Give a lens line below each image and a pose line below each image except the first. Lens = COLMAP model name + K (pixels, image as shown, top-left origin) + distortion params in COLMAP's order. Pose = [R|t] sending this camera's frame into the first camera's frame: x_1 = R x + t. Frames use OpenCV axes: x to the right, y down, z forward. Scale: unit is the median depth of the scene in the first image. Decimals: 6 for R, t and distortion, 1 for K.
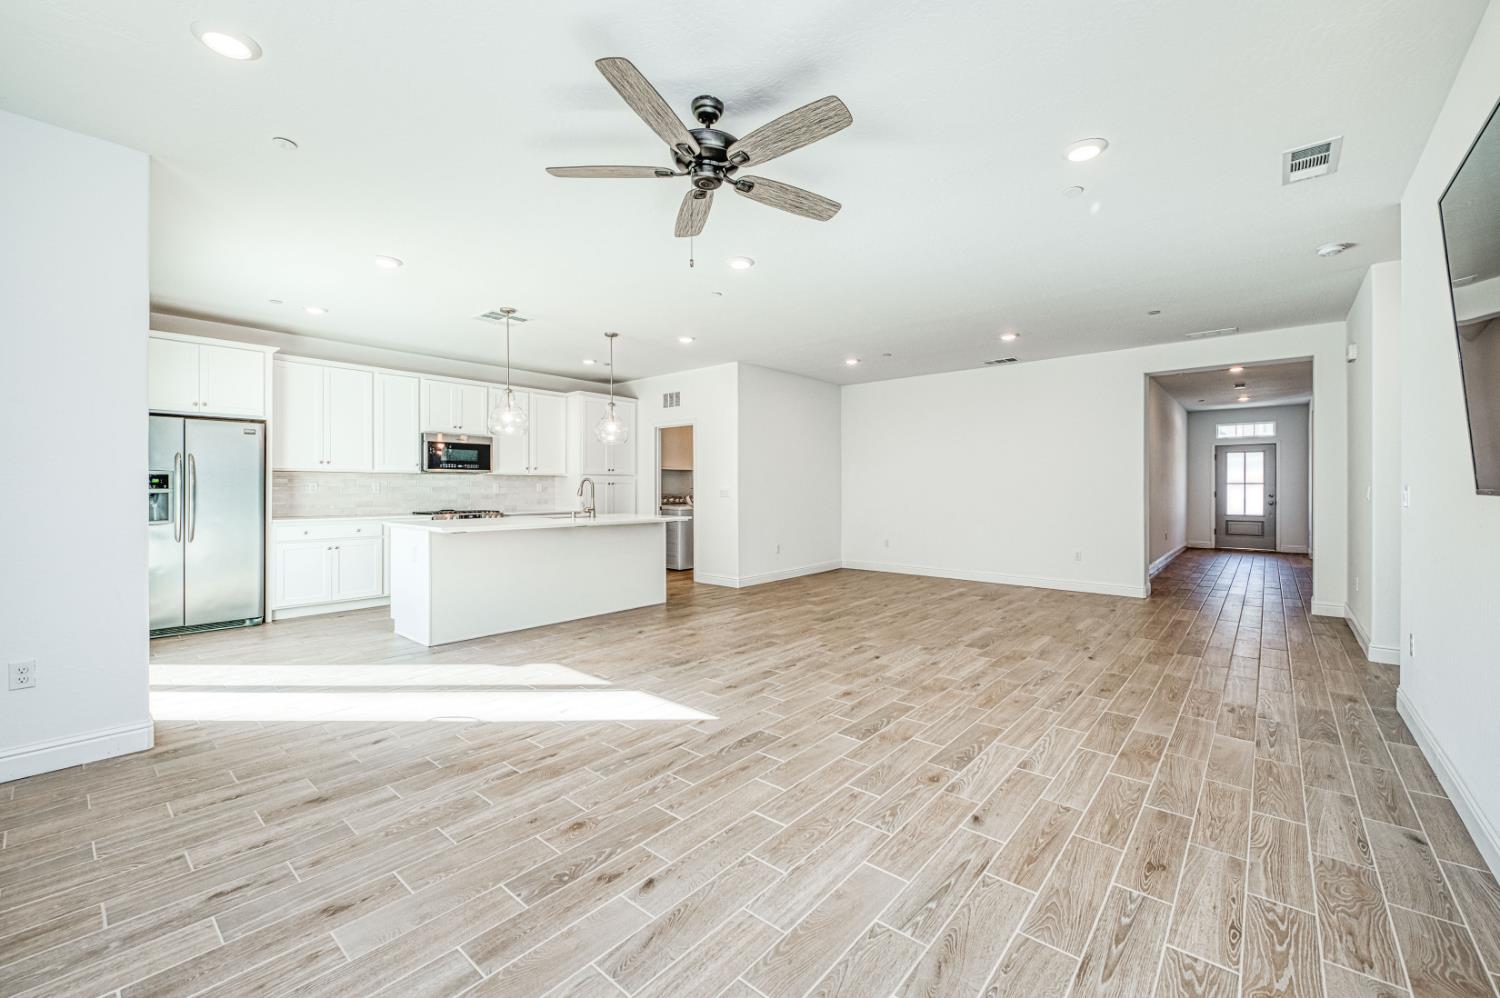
lens RADIAL K [[614.8, 0, 732.6], [0, 614.8, 491.3], [0, 0, 1]] dist [0.000920, -0.004714]
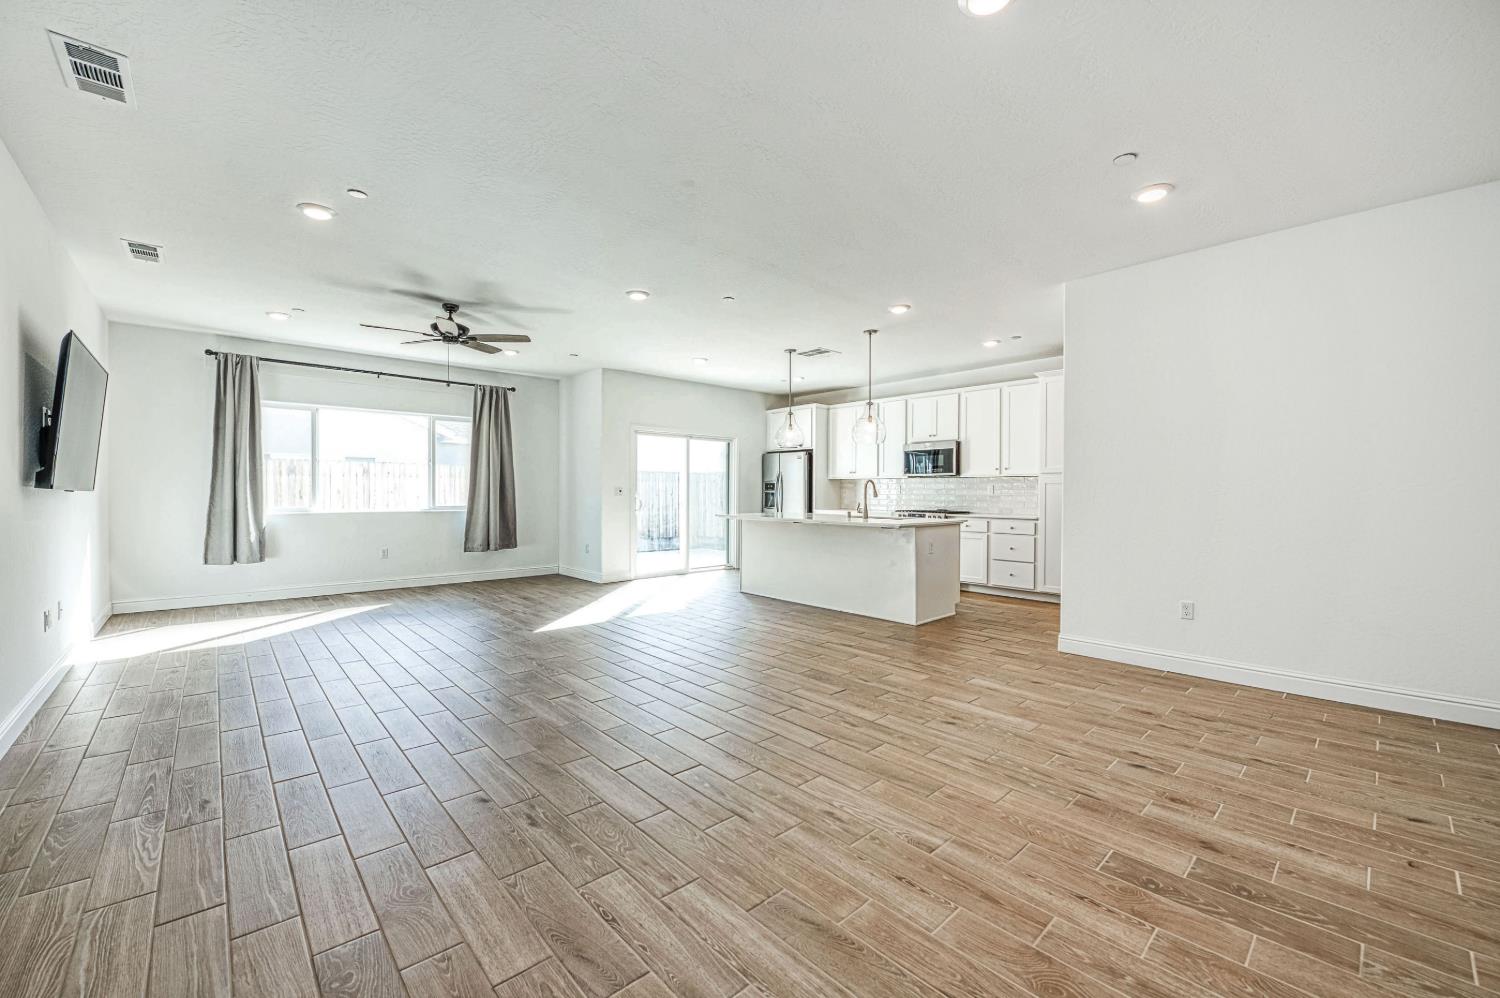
lens RADIAL K [[596.8, 0, 755.2], [0, 596.8, 494.2], [0, 0, 1]] dist [-0.005496, -0.000260]
pose [[-0.081700, 0.006980, -0.996633, 0.870423], [-0.004103, 0.999965, 0.007340, -0.004666], [0.996649, 0.004689, -0.081668, 1.011952]]
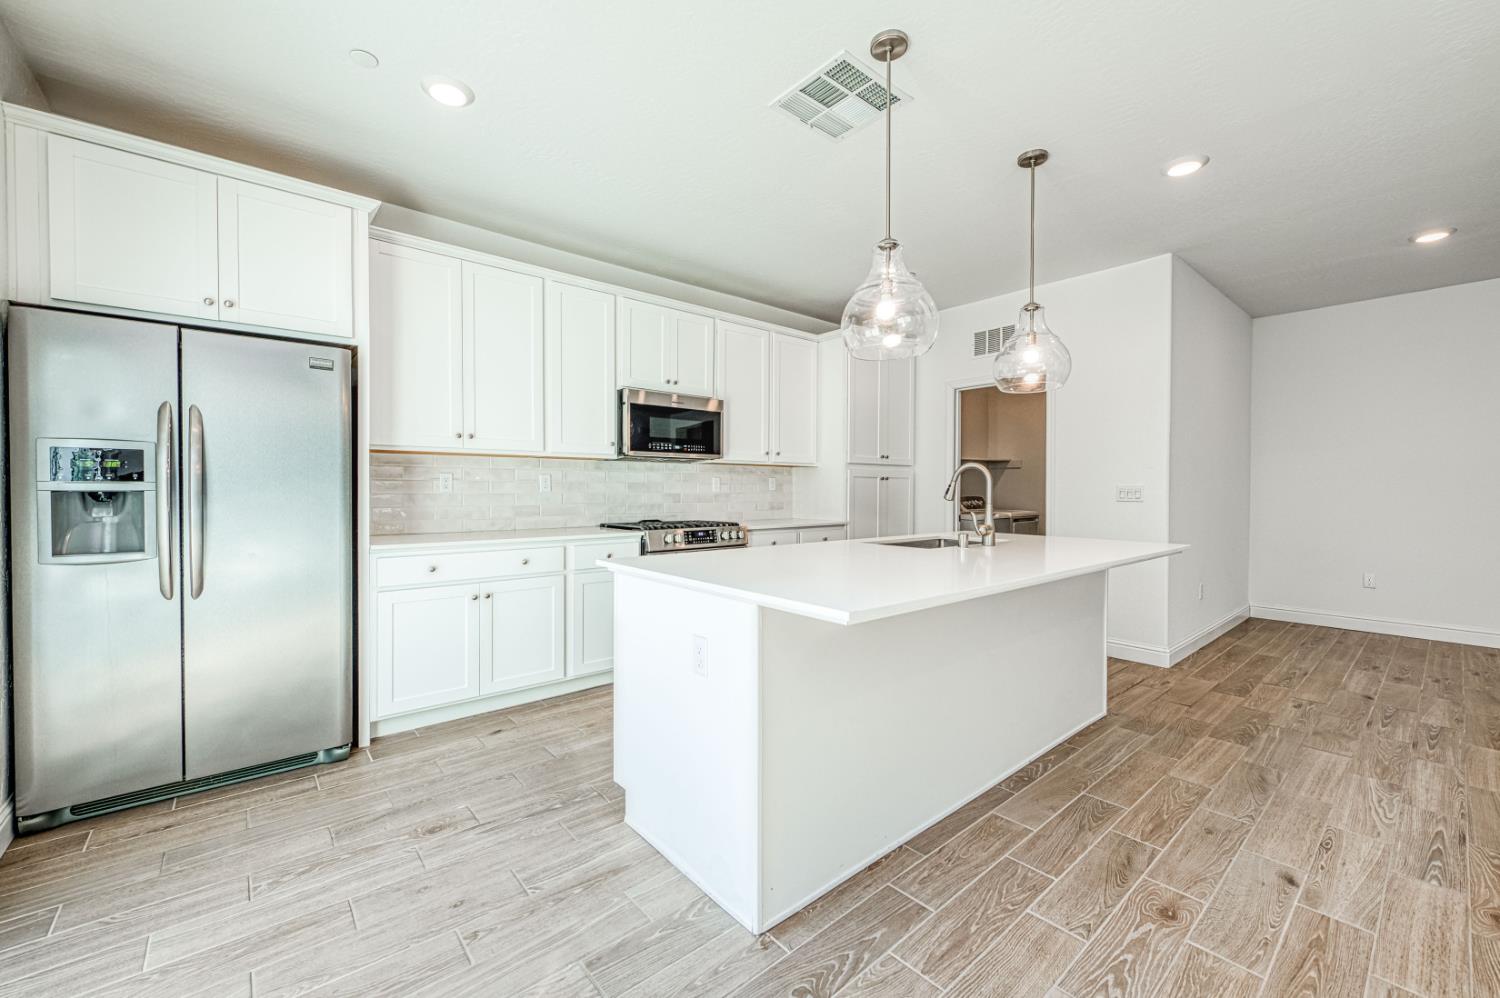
lens RADIAL K [[591.9, 0, 750.0], [0, 591.9, 499.0], [0, 0, 1]] dist [0.001781, 0.000255]
pose [[0.992239, 0.004388, -0.124264, -0.400477], [-0.002712, 0.999903, 0.013654, 0.001097], [0.124312, -0.013211, 0.992155, 0.587193]]
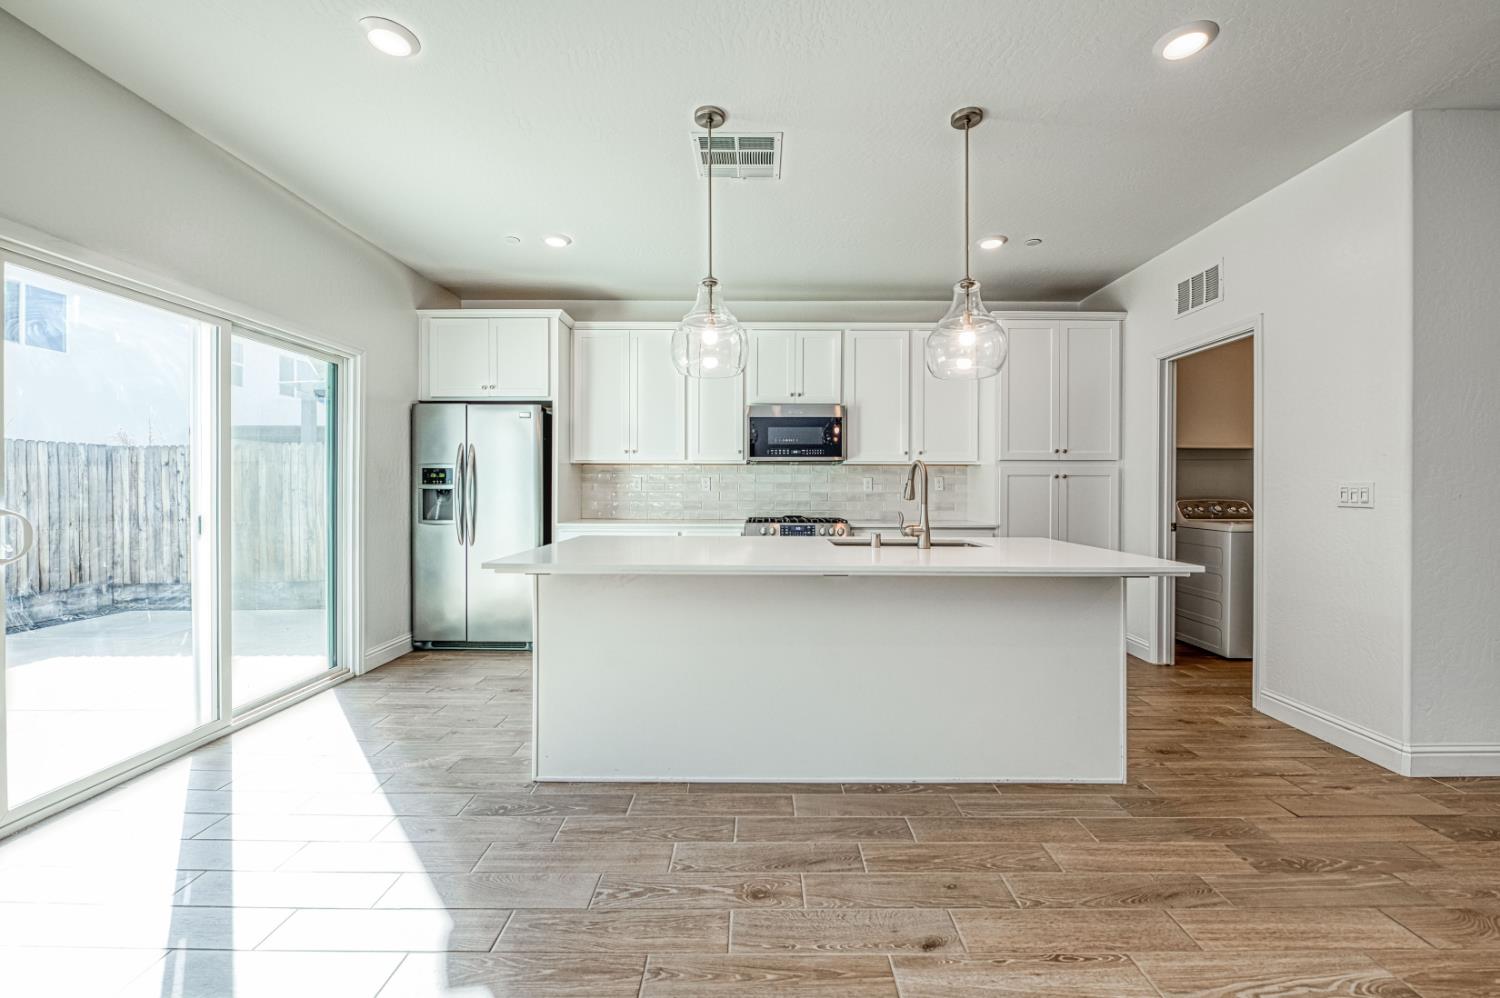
lens RADIAL K [[596.8, 0, 755.2], [0, 596.8, 494.2], [0, 0, 1]] dist [-0.005496, -0.000260]
pose [[0.671835, 0.006921, -0.740669, 0.011893], [-0.005796, 0.999975, 0.004087, 0.003829], [0.740678, 0.001547, 0.671858, 0.700467]]
